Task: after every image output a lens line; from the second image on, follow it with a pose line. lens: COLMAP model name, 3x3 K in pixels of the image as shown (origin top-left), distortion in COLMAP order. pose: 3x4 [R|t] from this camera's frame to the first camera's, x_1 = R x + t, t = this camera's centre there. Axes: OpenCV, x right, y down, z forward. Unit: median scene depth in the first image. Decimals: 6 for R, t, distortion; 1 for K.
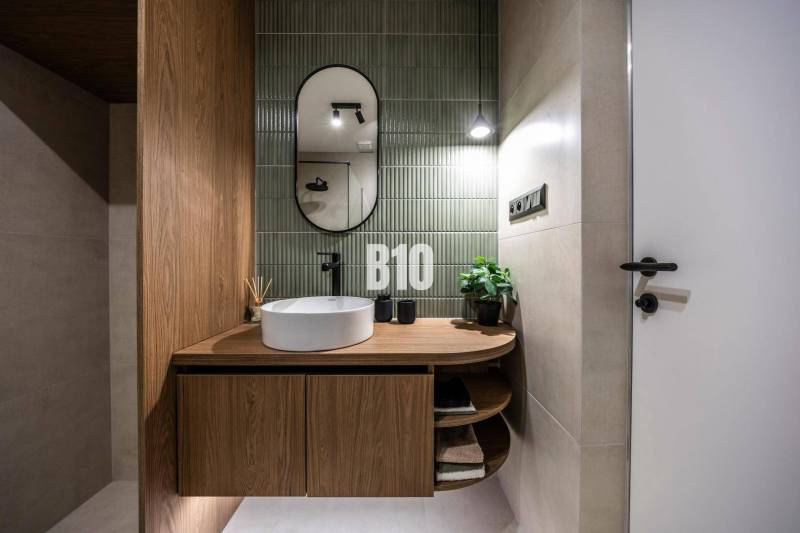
lens RADIAL K [[271.9, 0, 400.0], [0, 271.9, 266.5], [0, 0, 1]] dist [-0.000012, -0.000028]
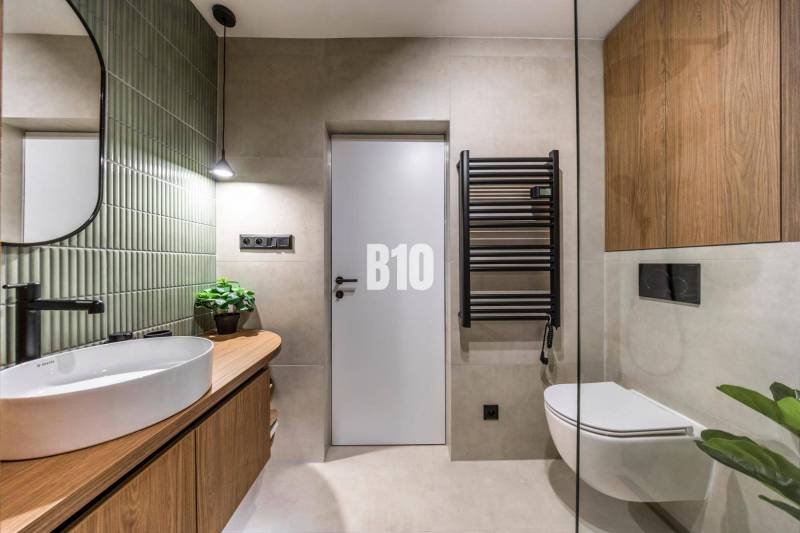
lens RADIAL K [[237.6, 0, 400.0], [0, 237.6, 266.5], [0, 0, 1]] dist [0.000187, 0.000023]
pose [[0.002966, -0.003009, 0.999991, -0.746880], [0.023052, 0.999730, 0.002940, -0.069188], [-0.999730, 0.023043, 0.003035, 0.231093]]
